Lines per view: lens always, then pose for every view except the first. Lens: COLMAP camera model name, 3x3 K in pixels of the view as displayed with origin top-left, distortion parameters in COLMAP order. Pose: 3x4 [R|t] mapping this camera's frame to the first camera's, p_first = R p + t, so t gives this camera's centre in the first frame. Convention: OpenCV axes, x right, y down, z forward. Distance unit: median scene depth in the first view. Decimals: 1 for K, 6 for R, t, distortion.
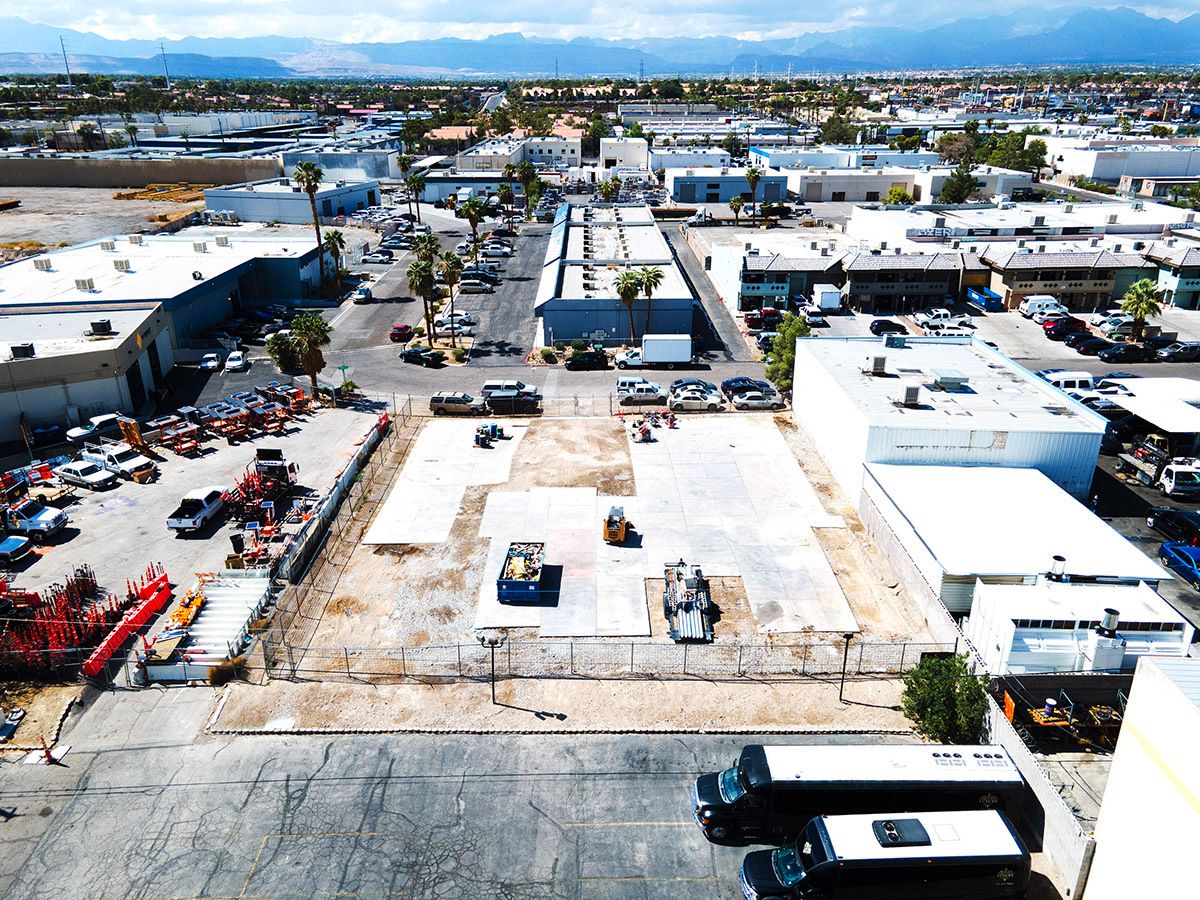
lens RADIAL K [[871.7, 0, 600.0], [0, 871.7, 450.0], [0, 0, 1]] dist [0.006935, 0.072154]
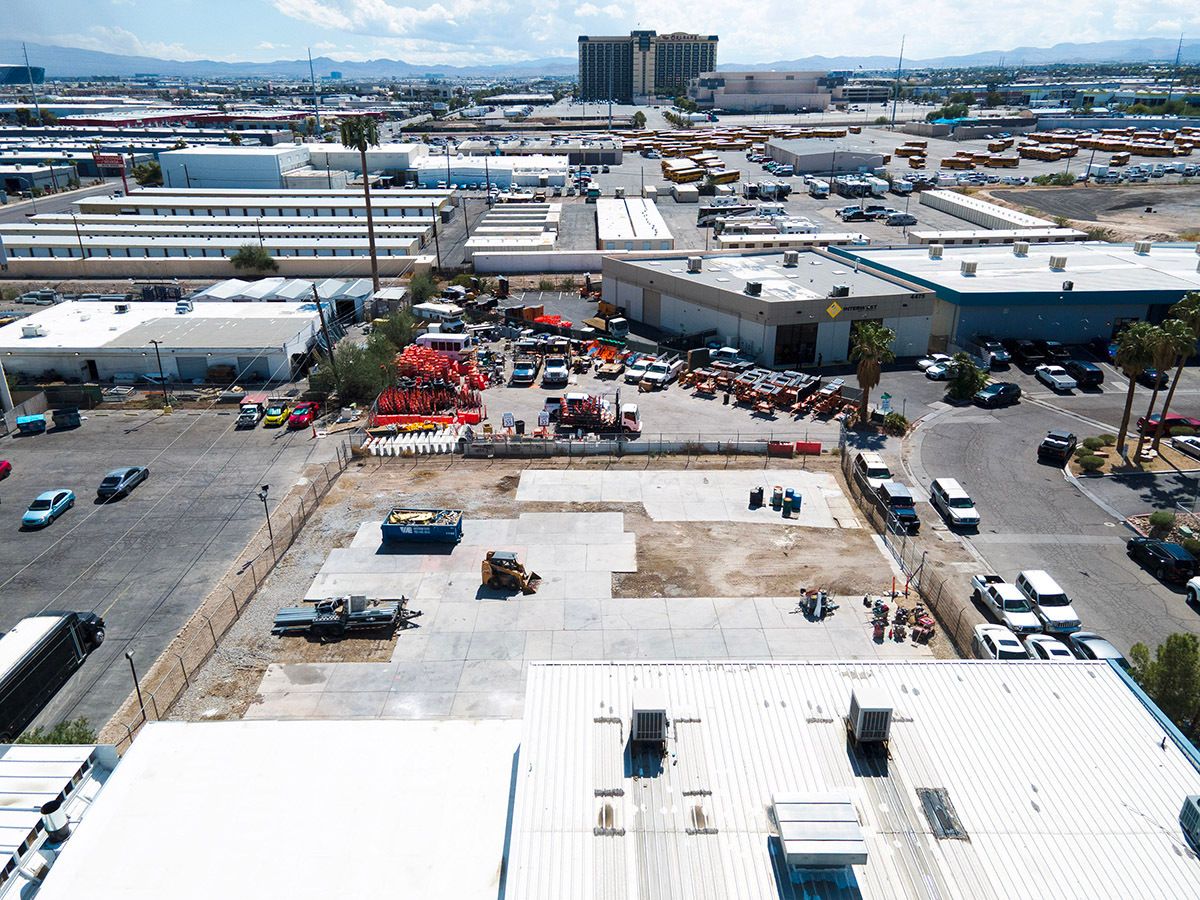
lens RADIAL K [[871.7, 0, 600.0], [0, 871.7, 450.0], [0, 0, 1]] dist [0.006935, 0.072154]
pose [[-0.004067, 0.402499, -0.915411, 0.714026], [-0.367168, 0.850879, 0.375756, -0.357044], [0.930146, 0.337638, 0.144324, 0.799215]]
